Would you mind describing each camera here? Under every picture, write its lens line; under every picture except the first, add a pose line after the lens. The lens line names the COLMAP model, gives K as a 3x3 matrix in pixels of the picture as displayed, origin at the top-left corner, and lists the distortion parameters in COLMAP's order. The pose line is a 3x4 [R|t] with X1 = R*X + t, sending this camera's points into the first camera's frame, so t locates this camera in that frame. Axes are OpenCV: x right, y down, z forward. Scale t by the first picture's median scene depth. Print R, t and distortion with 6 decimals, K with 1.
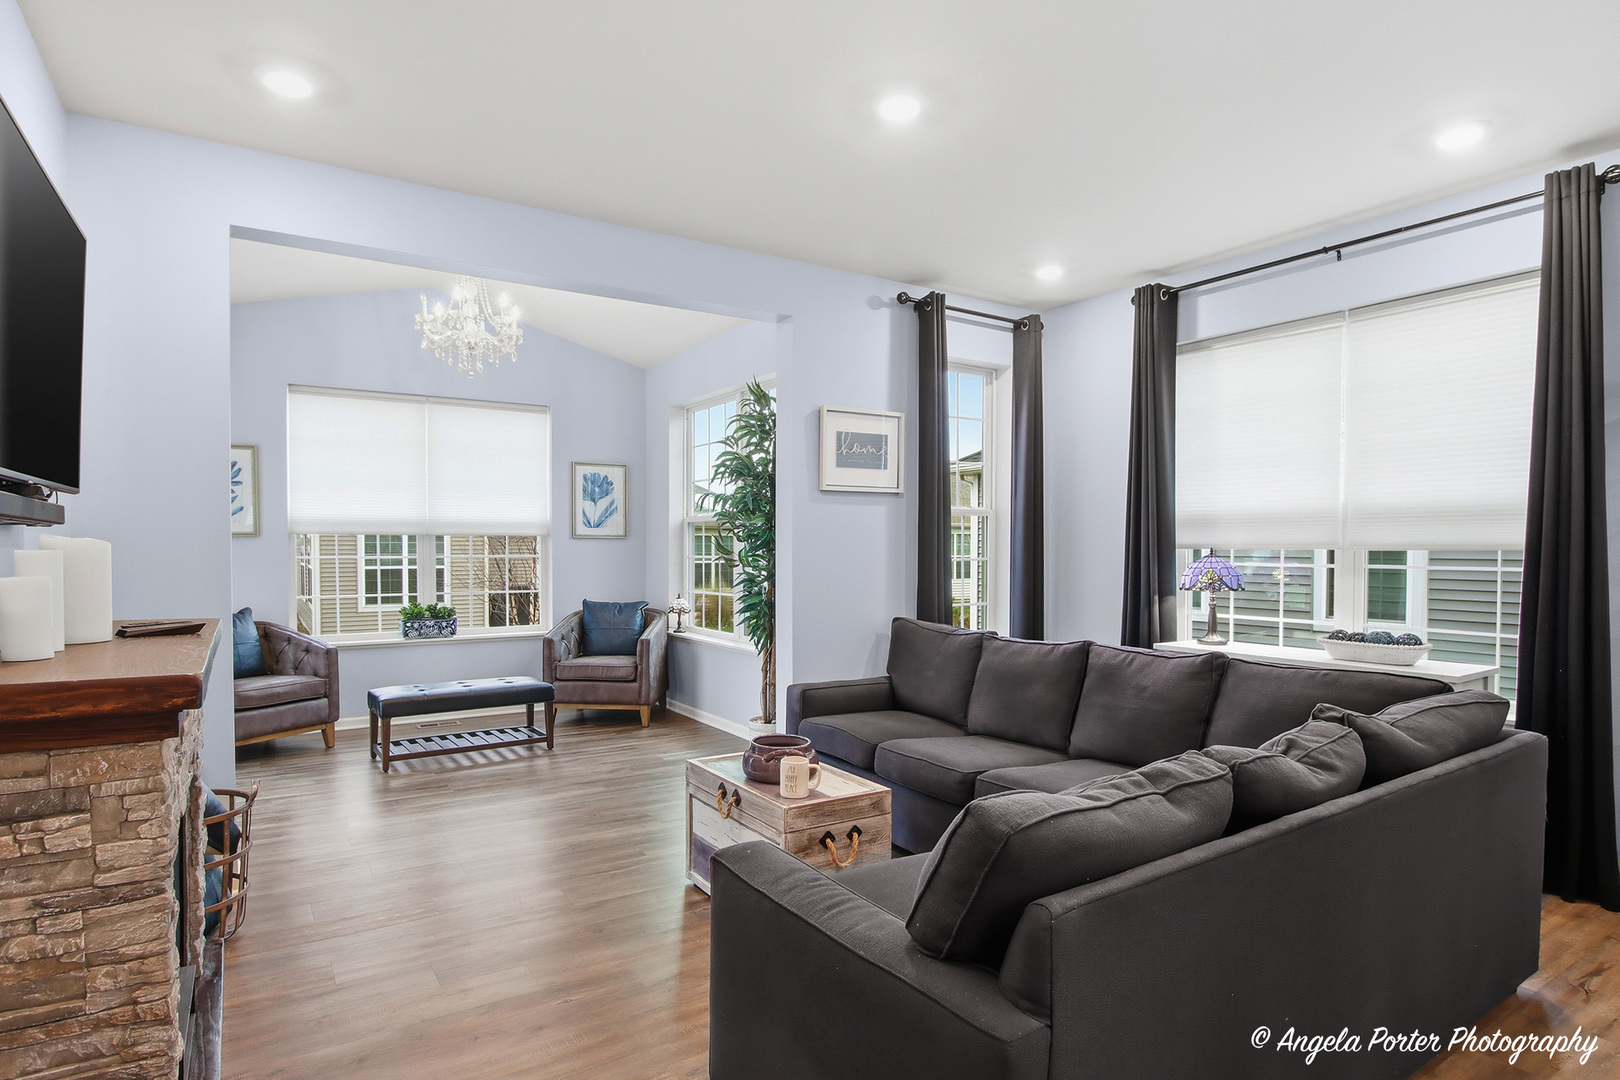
lens RADIAL K [[888.4, 0, 824.1], [0, 888.4, 555.7], [0, 0, 1]] dist [-0.013093, -0.002344]
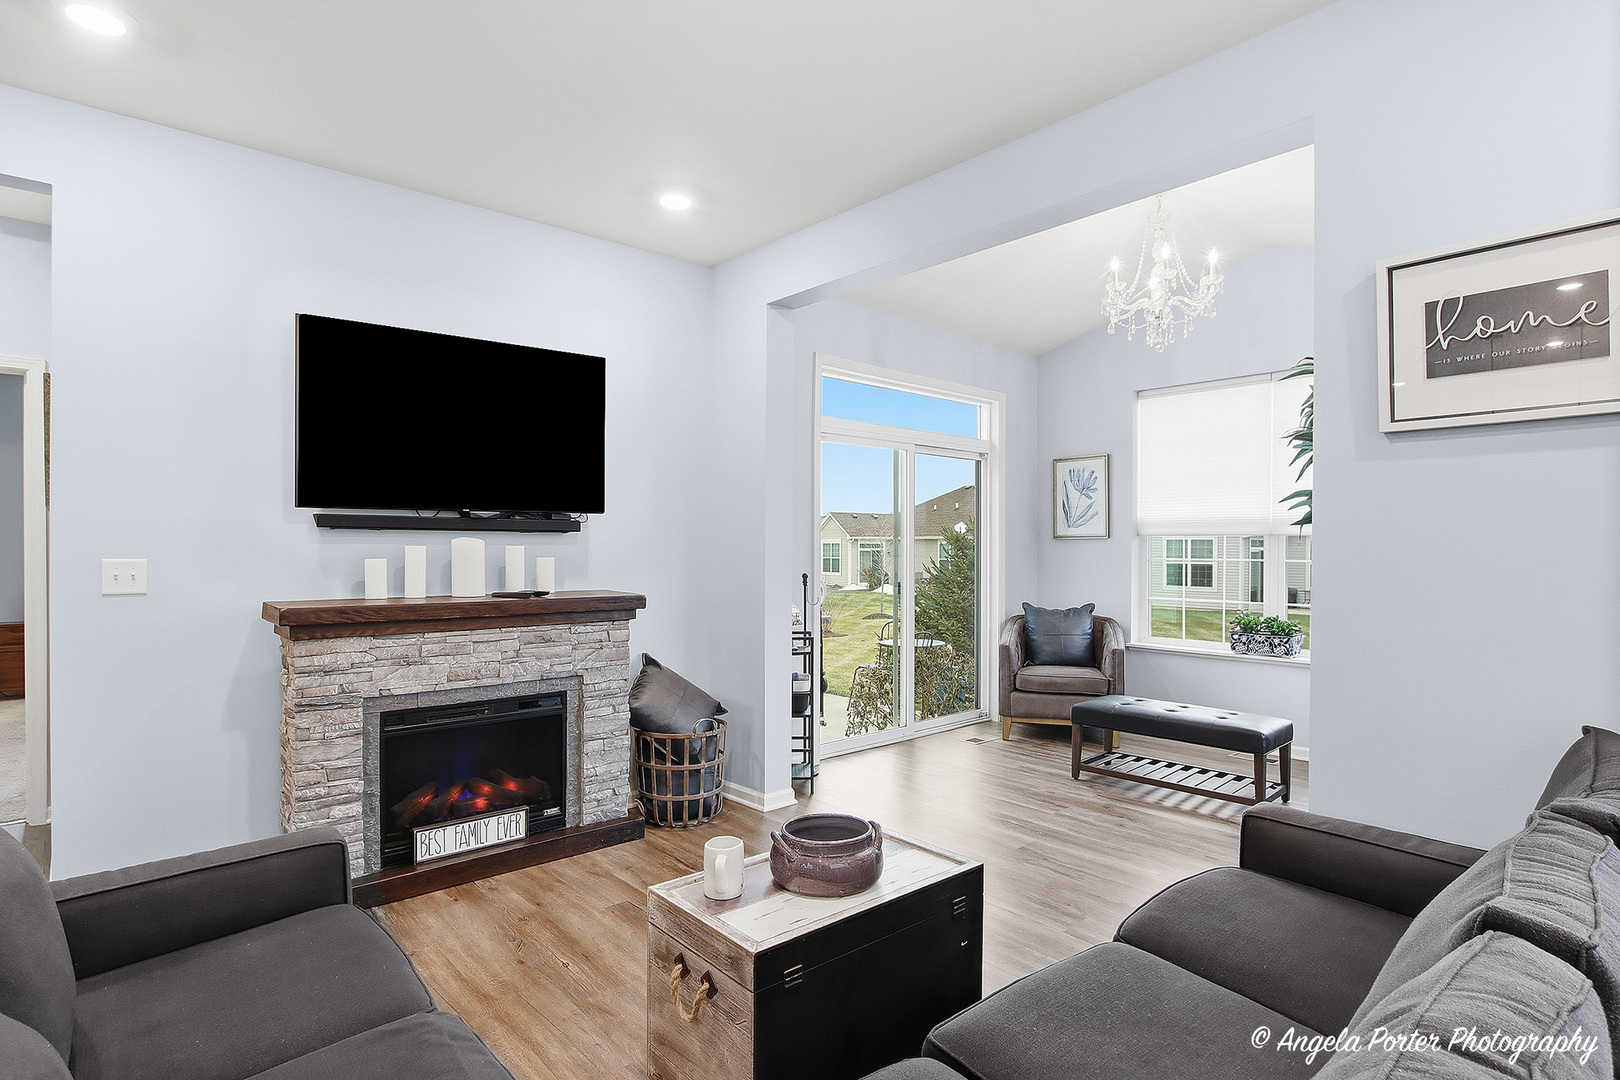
lens RADIAL K [[852.1, 0, 804.6], [0, 852.1, 549.1], [0, 0, 1]] dist [-0.034955, 0.001487]
pose [[0.120078, 0.003708, -0.992758, 0.301137], [-0.015754, 0.999874, 0.001830, -0.004093], [0.992639, 0.015420, 0.120121, 0.454191]]
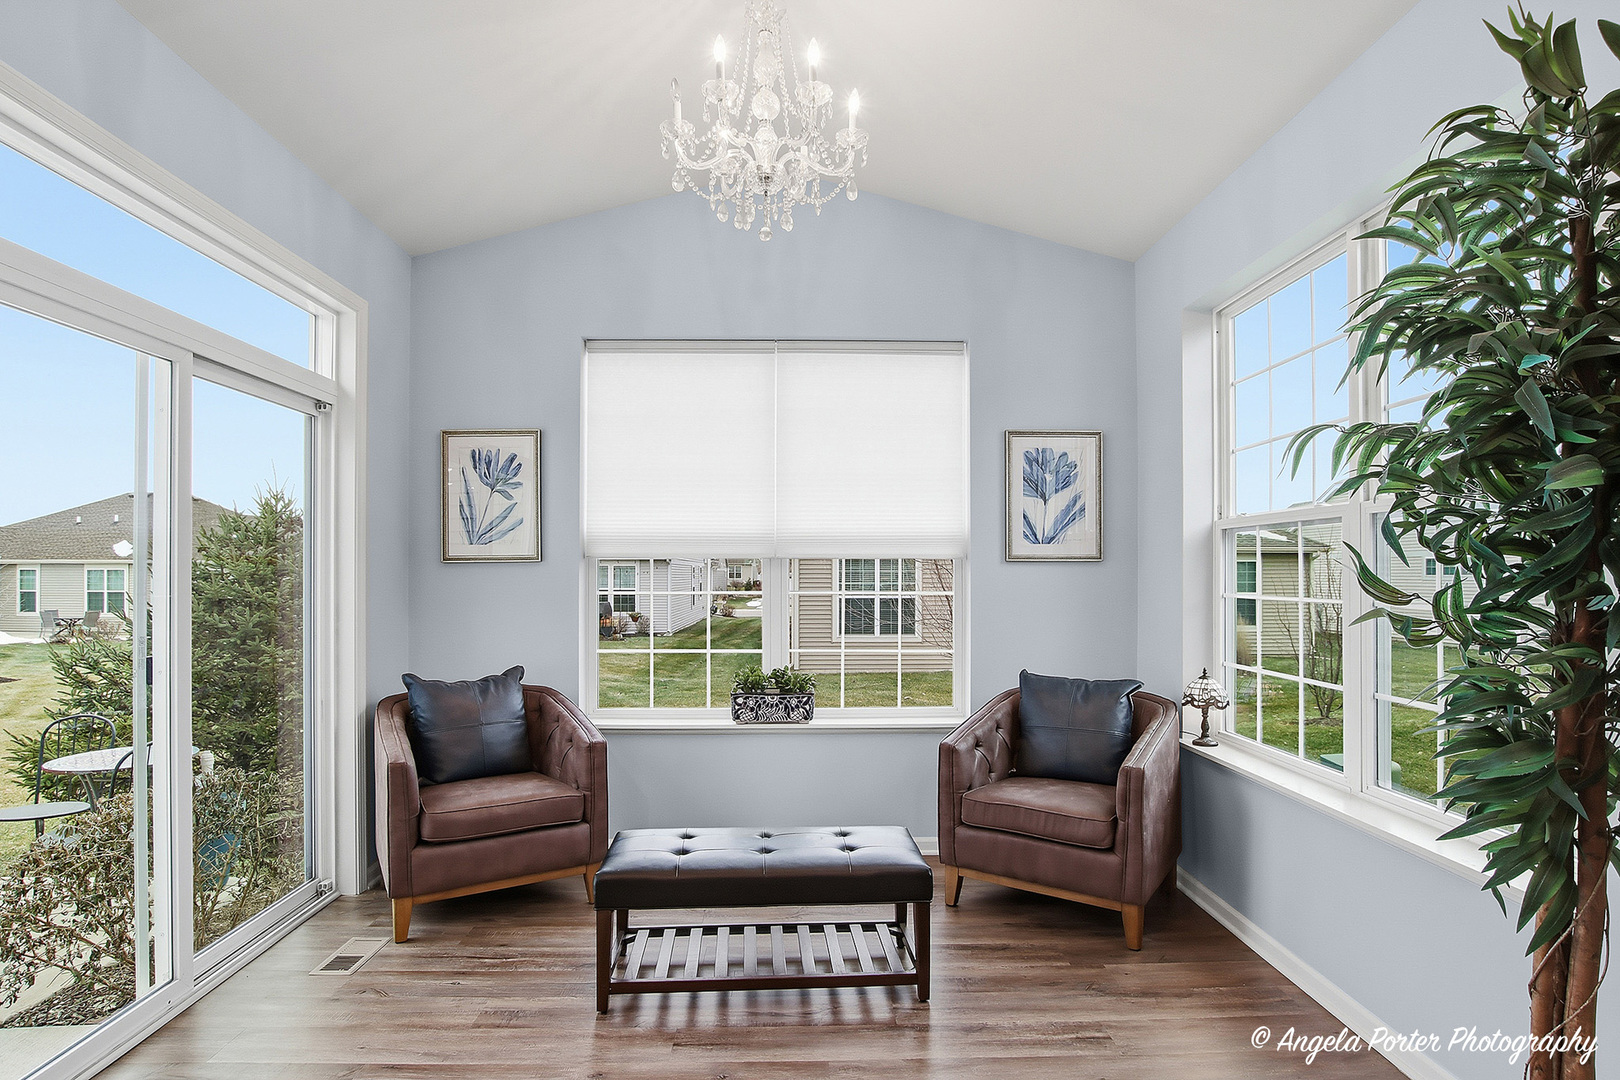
lens RADIAL K [[852.1, 0, 809.8], [0, 852.1, 565.5], [0, 0, 1]] dist [-0.034955, 0.001487]
pose [[0.842075, -0.006110, -0.539325, -0.097790], [-0.005106, 0.999801, -0.019299, -0.006220], [0.539336, 0.019005, 0.841876, 0.497728]]
